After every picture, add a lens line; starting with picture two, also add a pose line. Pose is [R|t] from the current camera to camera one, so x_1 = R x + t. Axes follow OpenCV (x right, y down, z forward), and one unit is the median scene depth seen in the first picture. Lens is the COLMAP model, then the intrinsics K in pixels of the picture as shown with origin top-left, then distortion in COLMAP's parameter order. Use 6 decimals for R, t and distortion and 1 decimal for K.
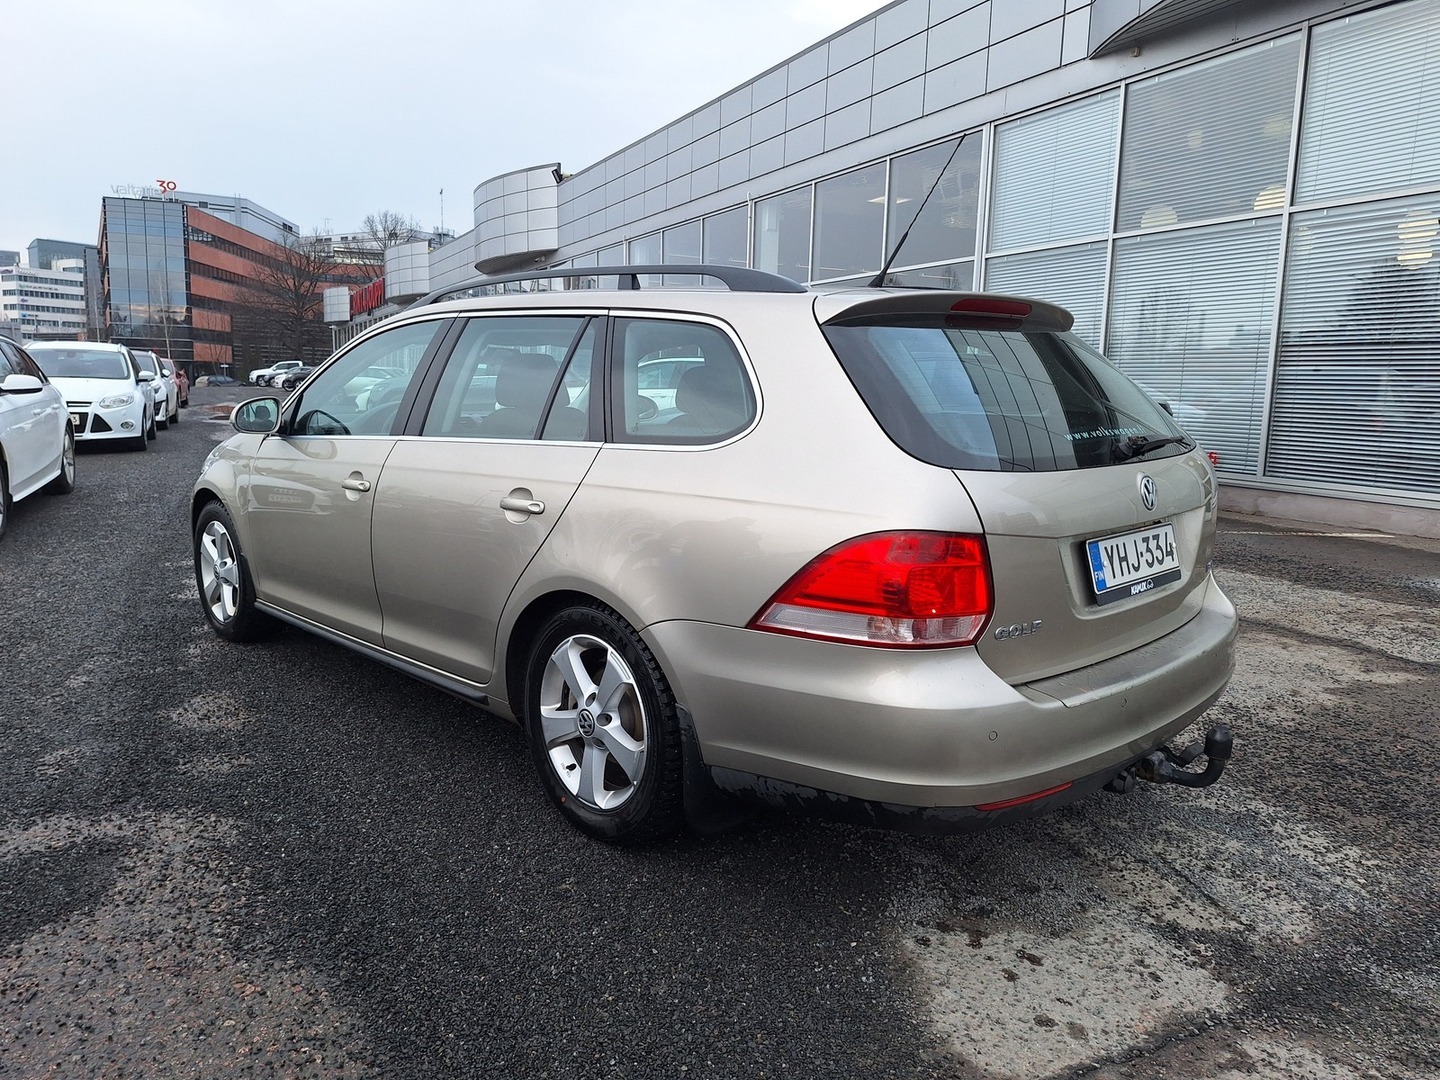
lens RADIAL K [[966.5, 0, 720.0], [0, 966.5, 540.0], [0, 0, 1]] dist [-0.004468, -0.002989]
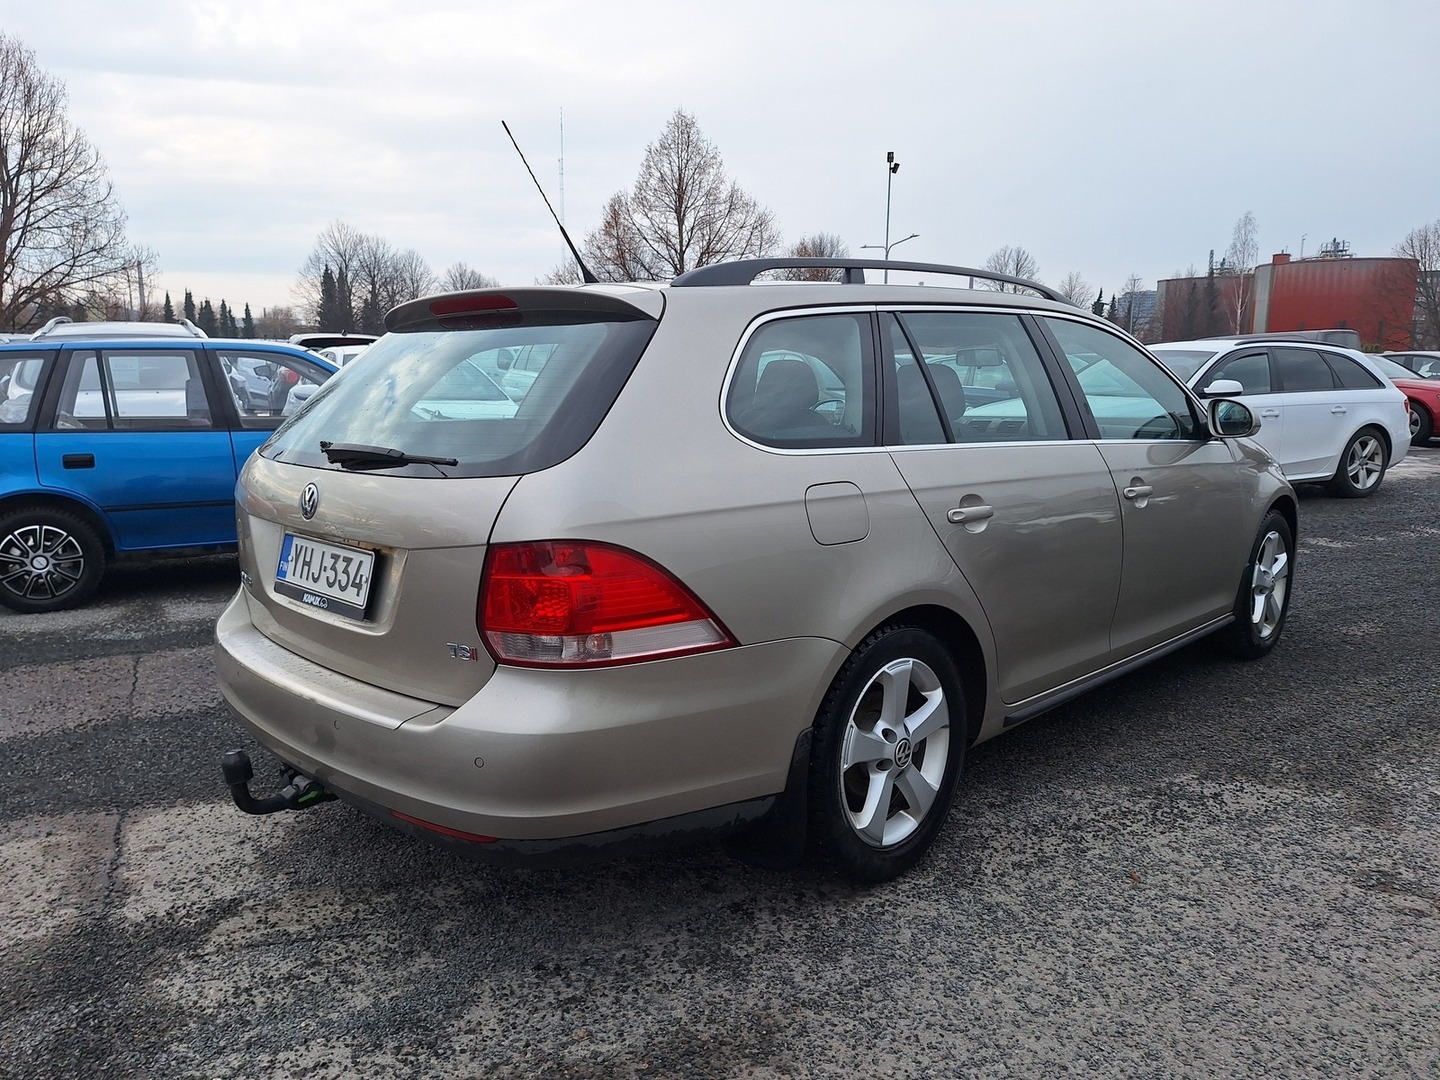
lens RADIAL K [[1013.3, 0, 720.0], [0, 1013.3, 540.0], [0, 0, 1]] dist [0.000535, 0.002225]
pose [[0.032235, 0.150384, -0.988102, 1.386772], [-0.153368, 0.977652, 0.143790, -0.208123], [0.987643, 0.146908, 0.054578, 1.293662]]
